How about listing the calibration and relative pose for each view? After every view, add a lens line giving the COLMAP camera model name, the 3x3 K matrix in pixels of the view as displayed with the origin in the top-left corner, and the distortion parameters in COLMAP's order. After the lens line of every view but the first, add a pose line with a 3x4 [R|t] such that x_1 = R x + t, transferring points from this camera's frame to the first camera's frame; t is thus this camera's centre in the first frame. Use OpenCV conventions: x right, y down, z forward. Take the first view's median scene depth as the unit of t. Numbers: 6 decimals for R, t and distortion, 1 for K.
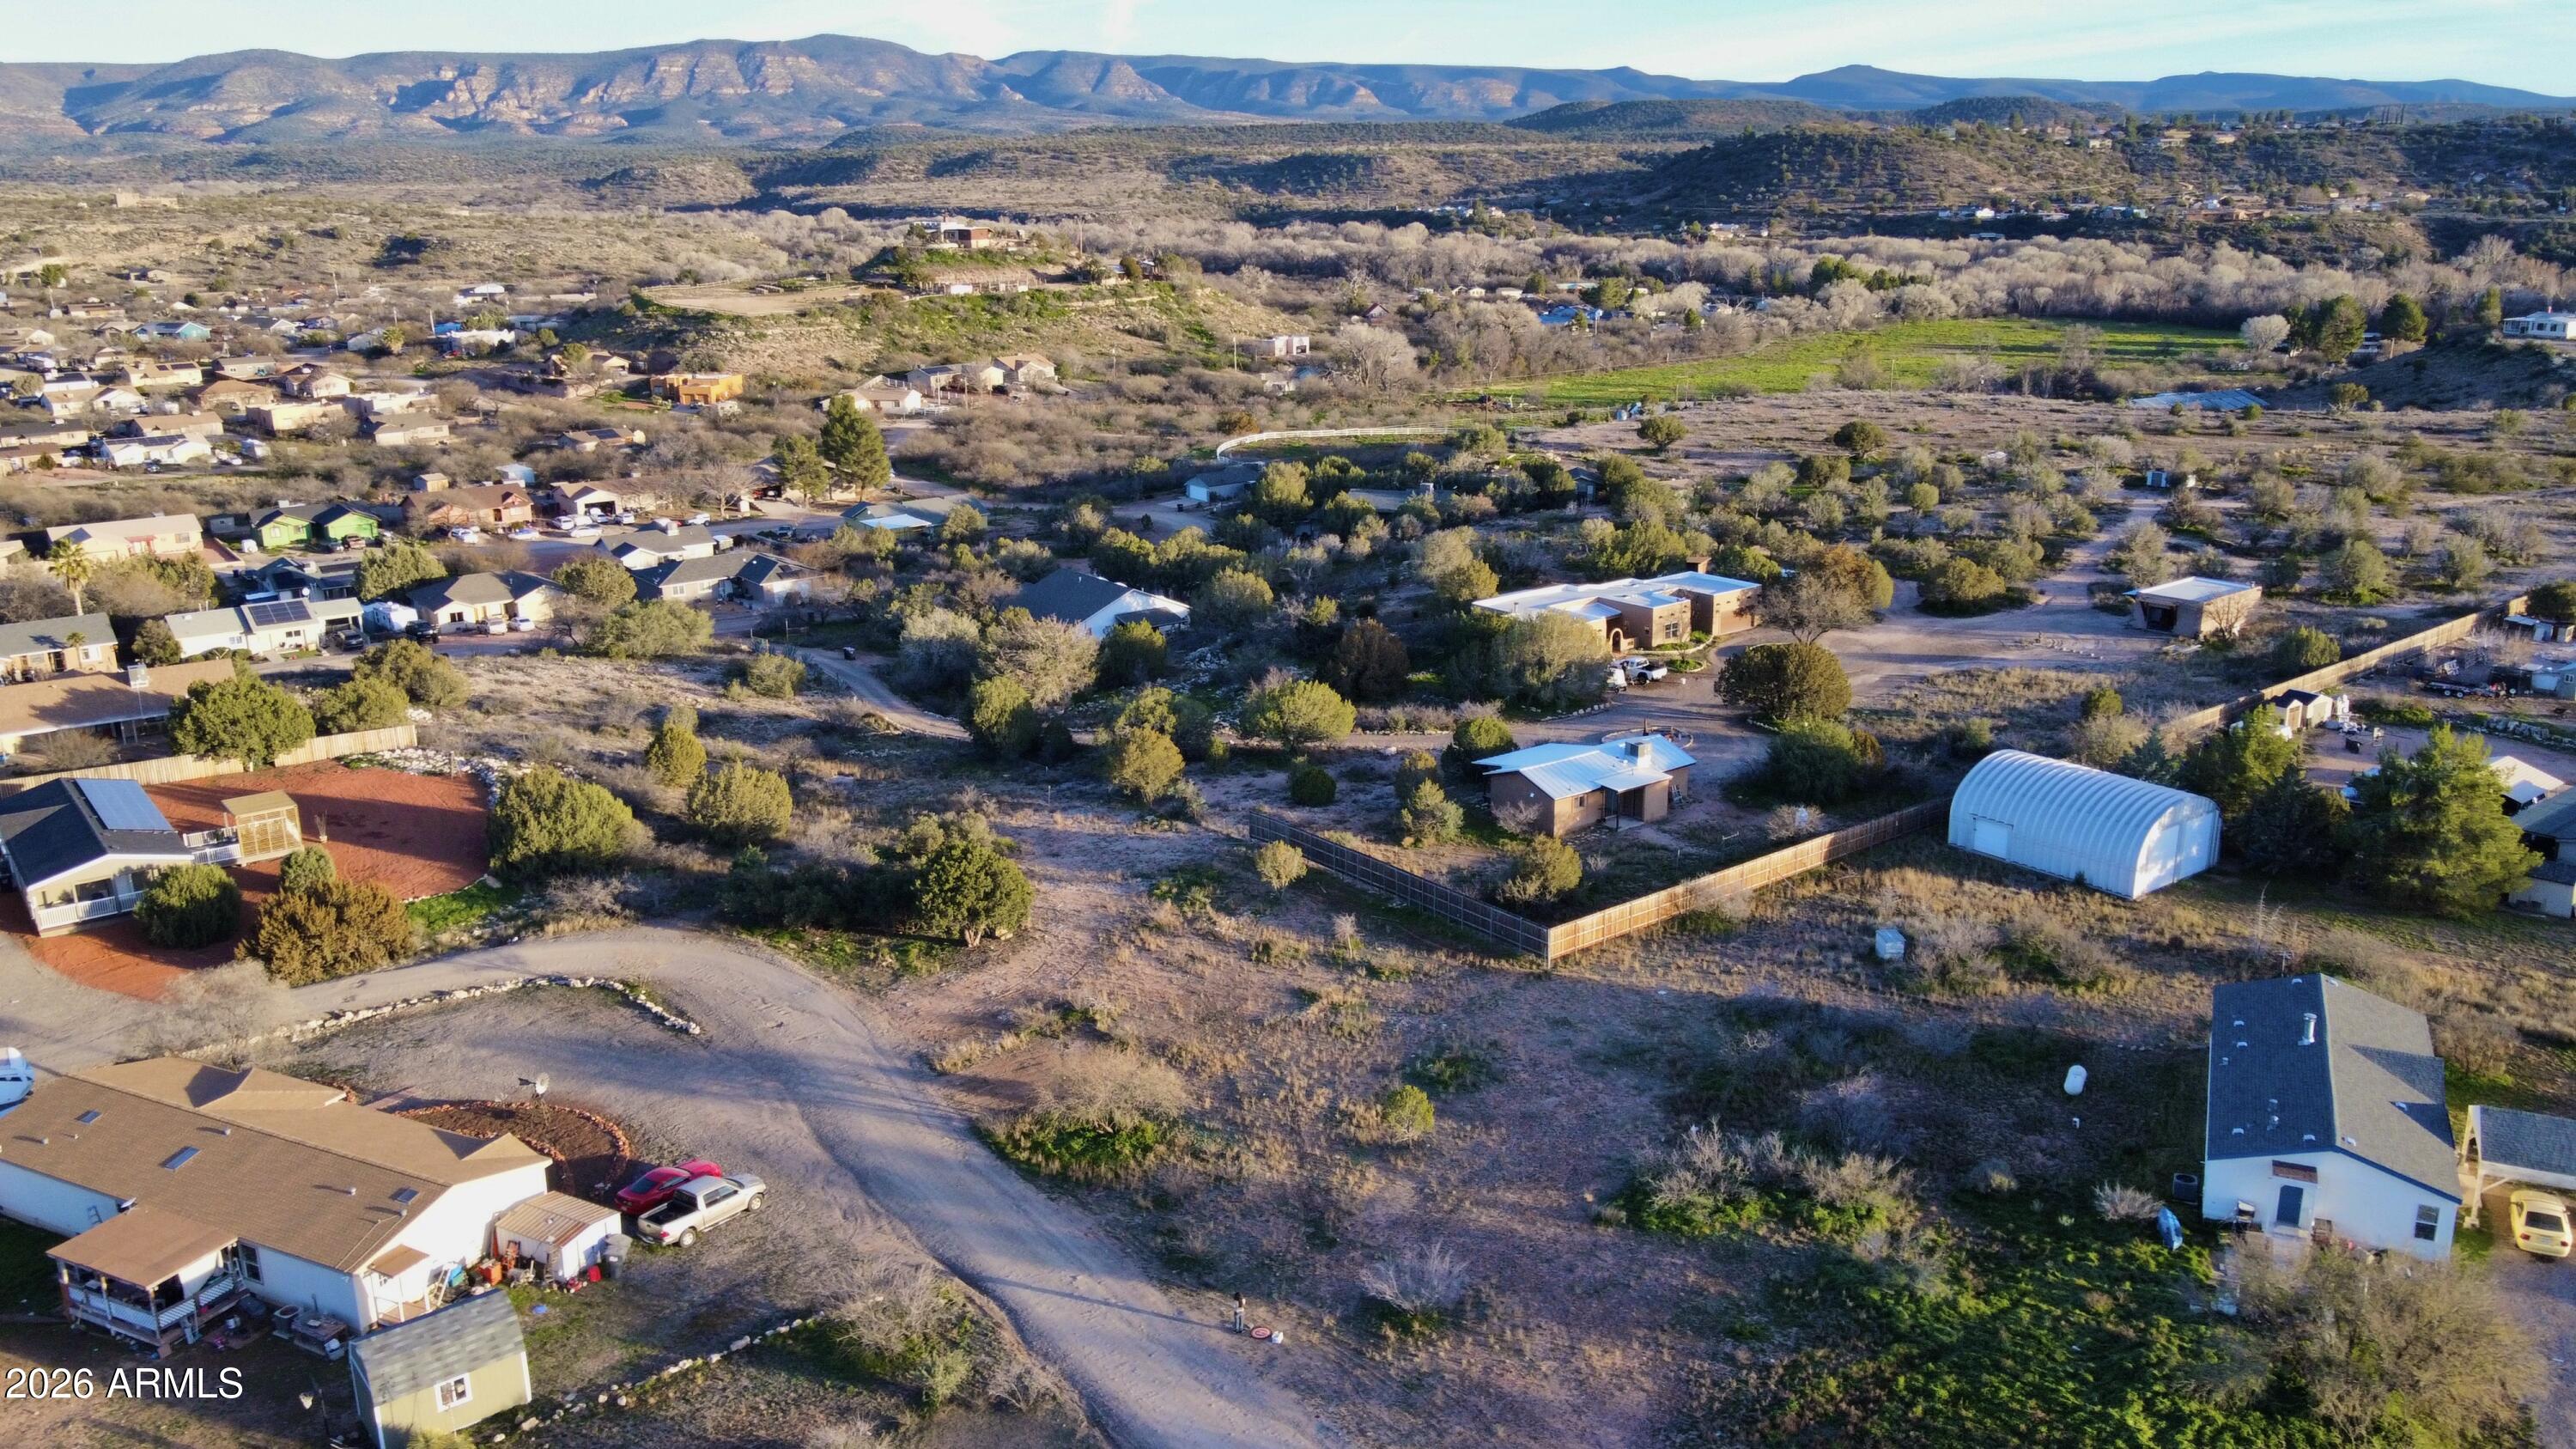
lens RADIAL K [[1972.4, 0, 1278.9], [0, 1972.4, 732.4], [0, 0, 1]] dist [-0.008171, 0.041847]
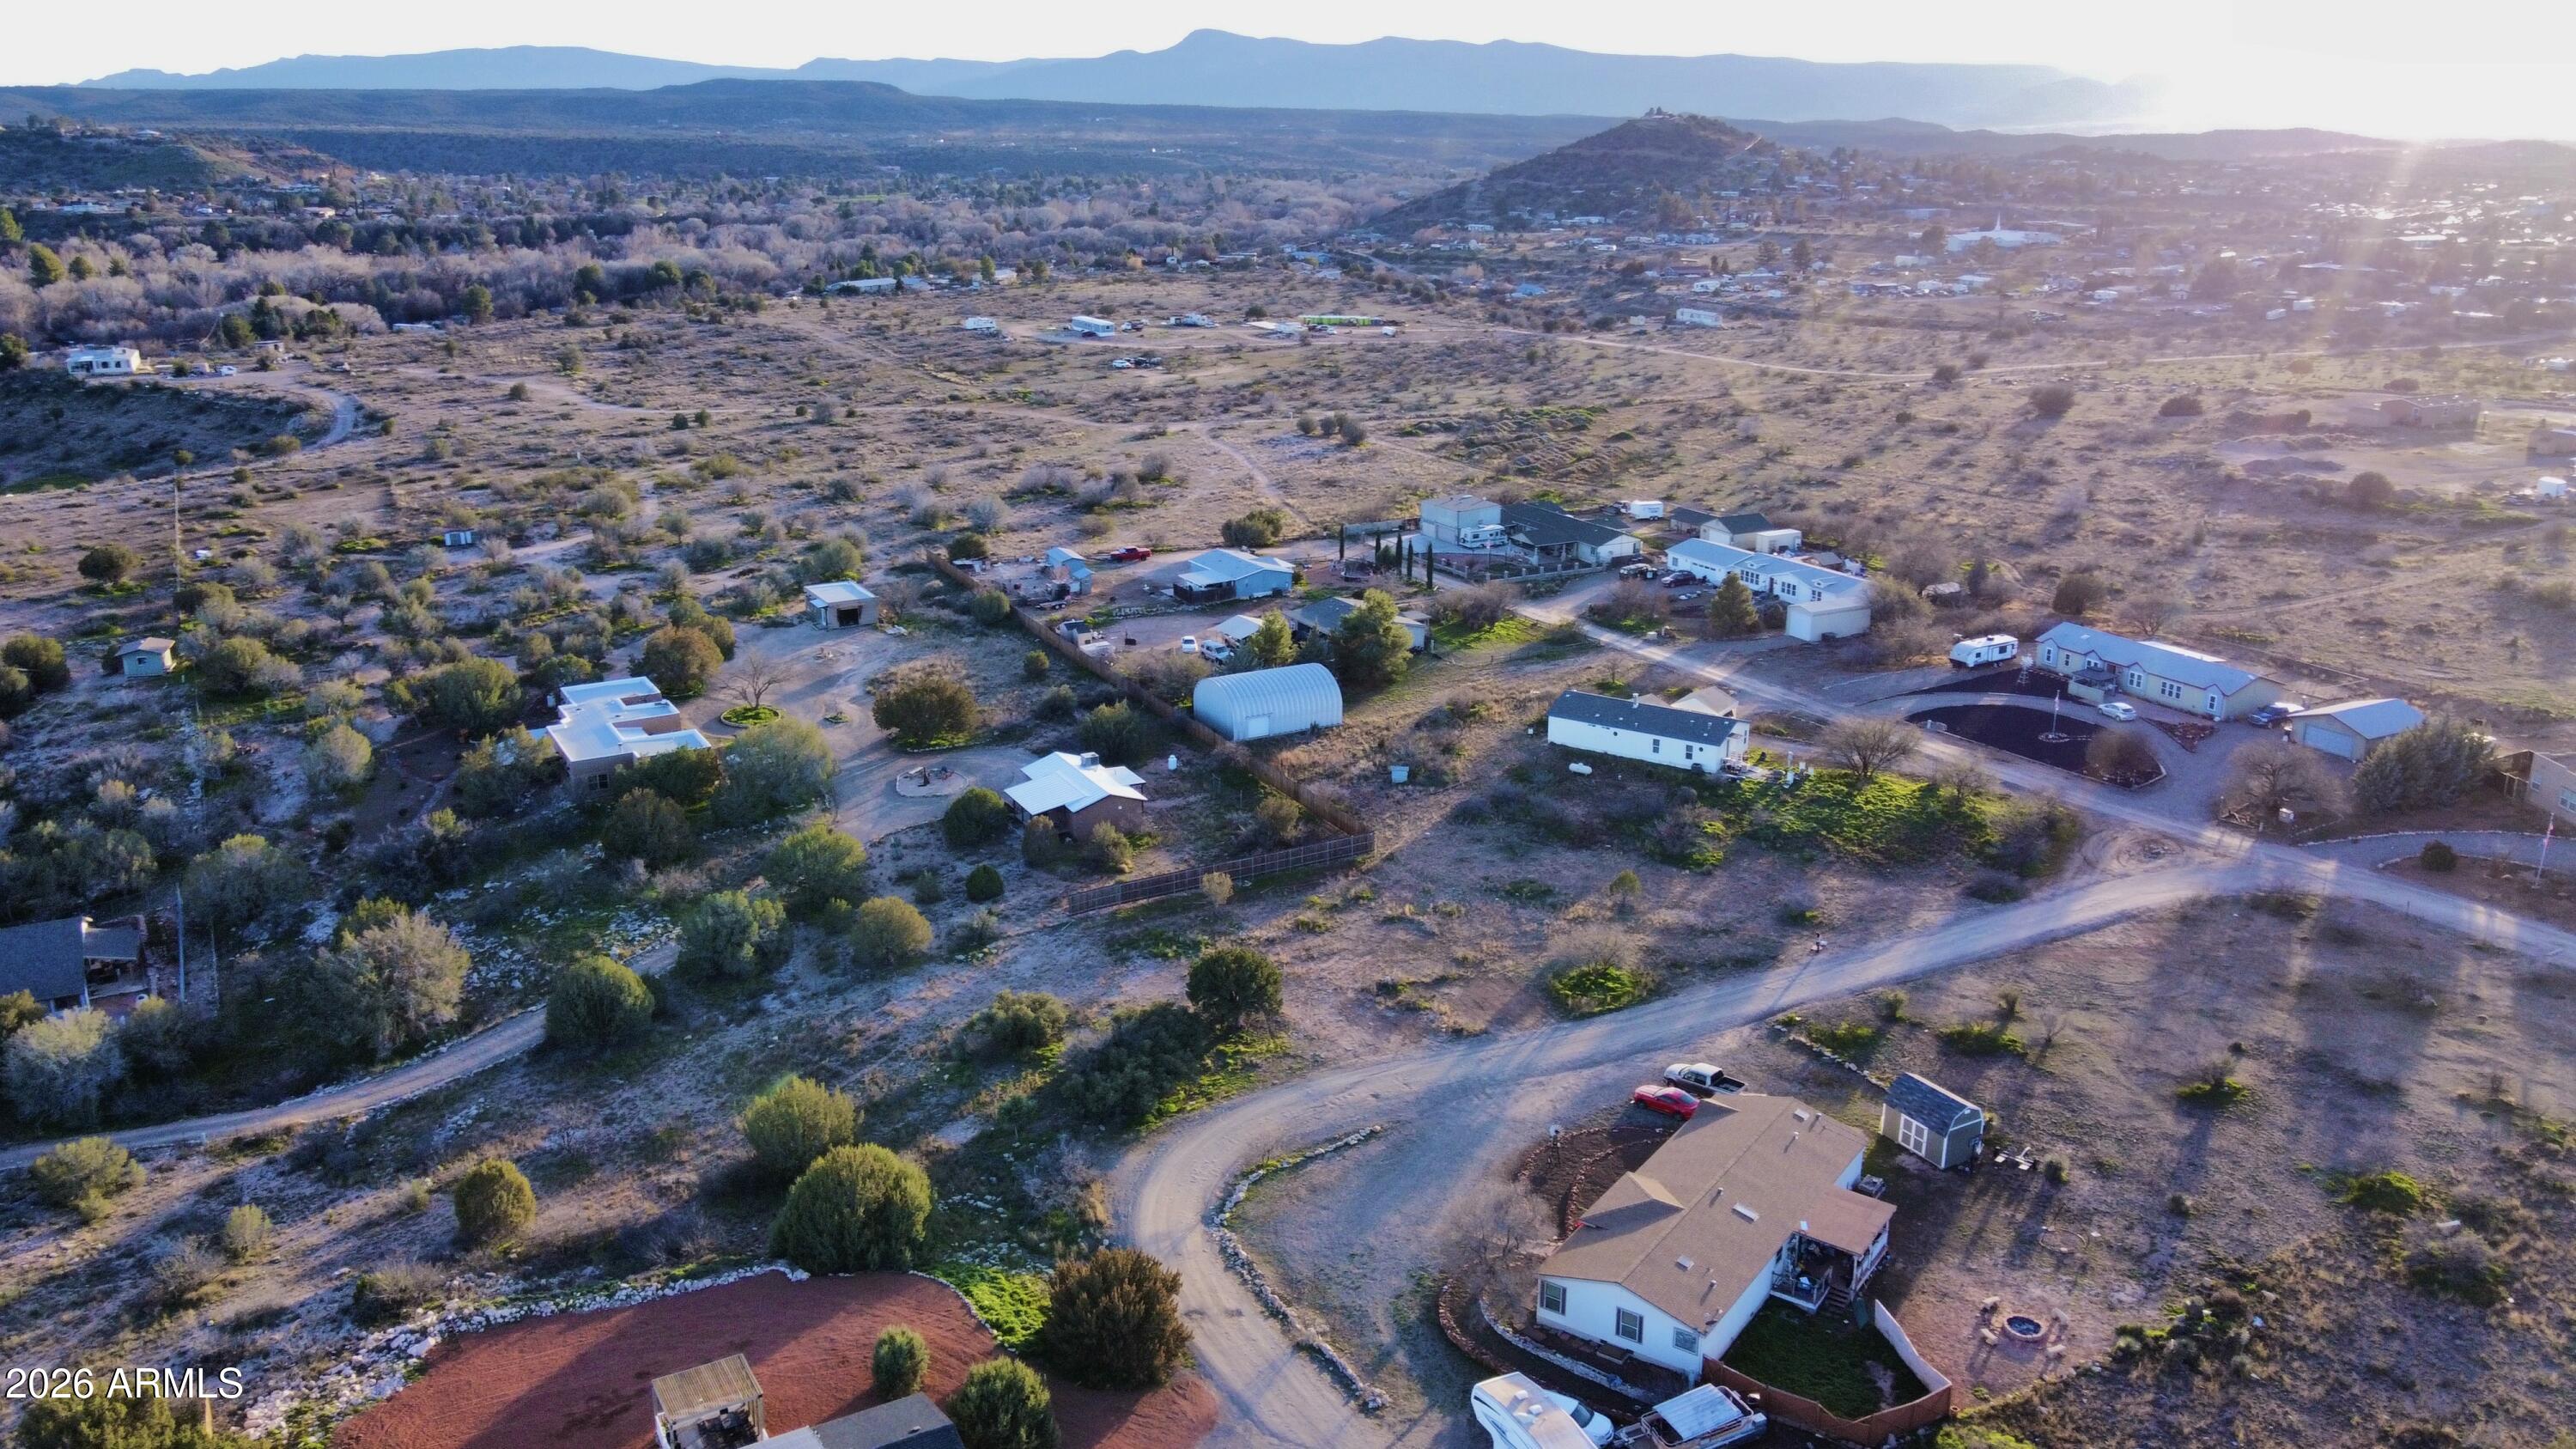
lens RADIAL K [[1972.4, 0, 1287.7], [0, 1972.4, 718.5], [0, 0, 1]] dist [-0.008171, 0.041847]
pose [[0.137438, -0.276446, 0.951151, -0.274669], [0.268996, 0.934592, 0.232765, -0.075459], [-0.953285, 0.223865, 0.202811, 0.148005]]
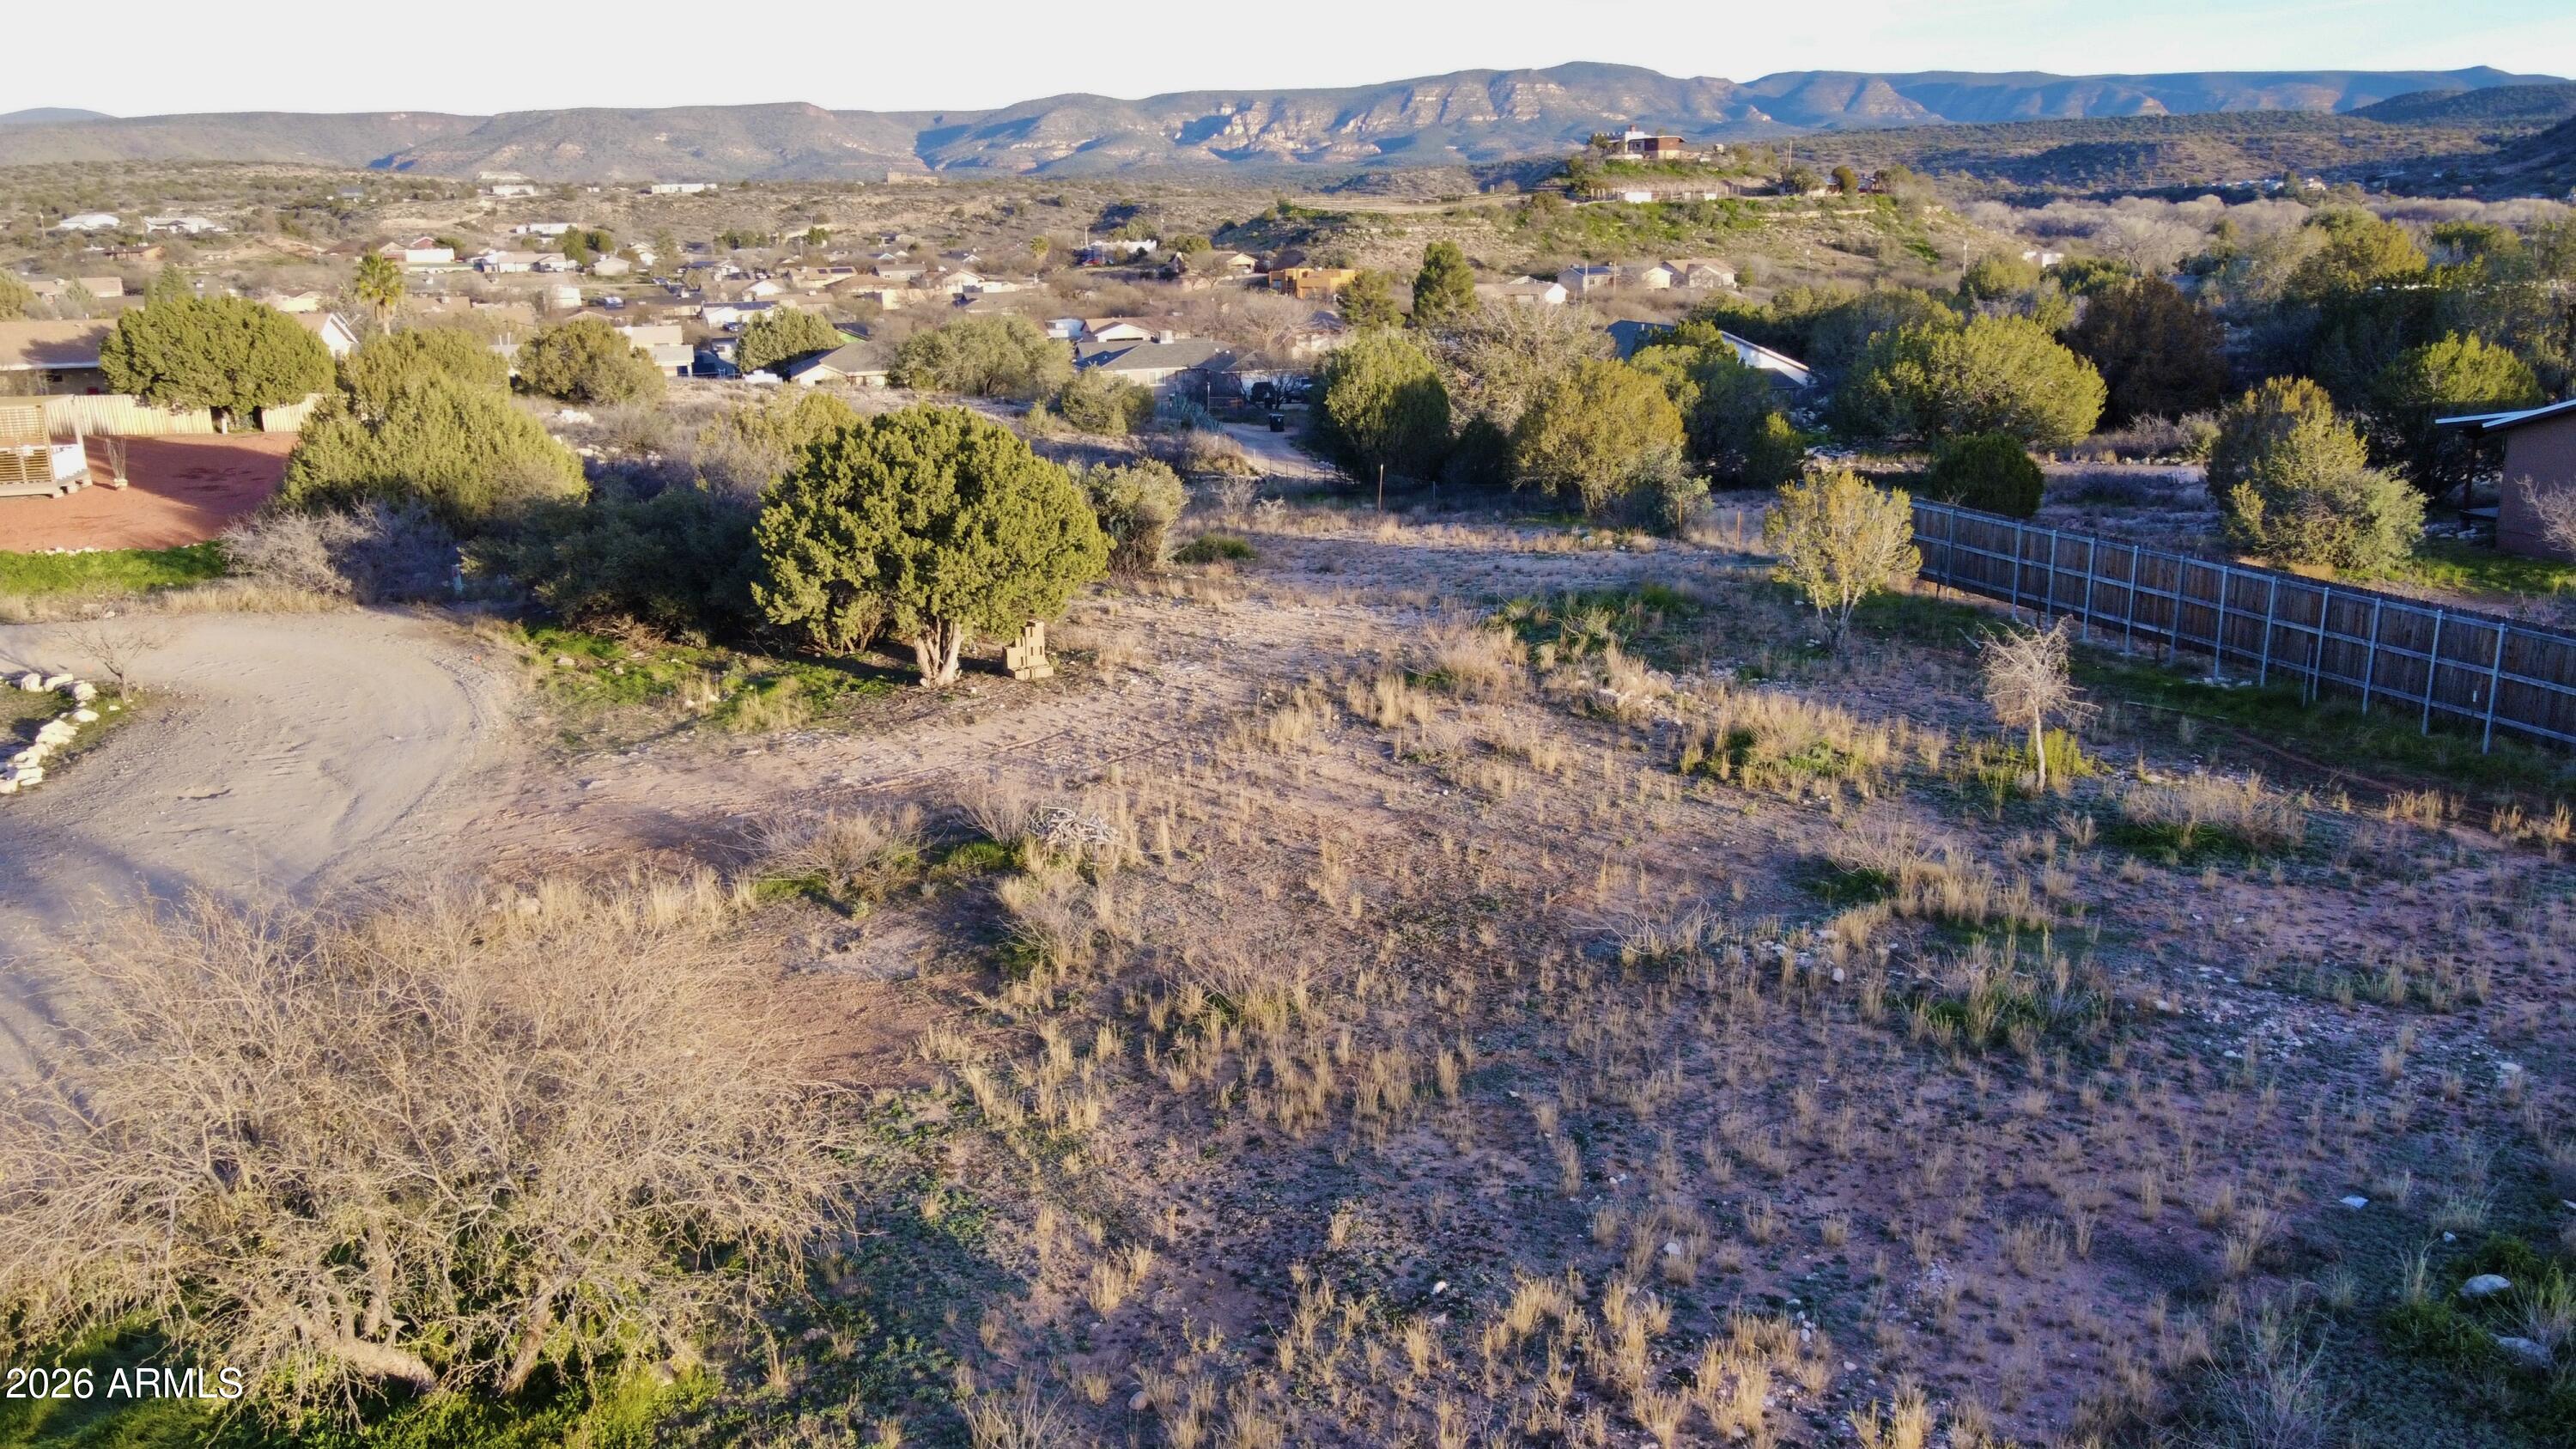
lens RADIAL K [[1972.4, 0, 1280.5], [0, 1972.4, 715.4], [0, 0, 1]] dist [-0.008171, 0.041847]
pose [[0.936357, 0.079366, -0.341959, 0.006395], [-0.087385, 0.996142, -0.008081, 0.024111], [0.339999, 0.037448, 0.939680, 0.147657]]
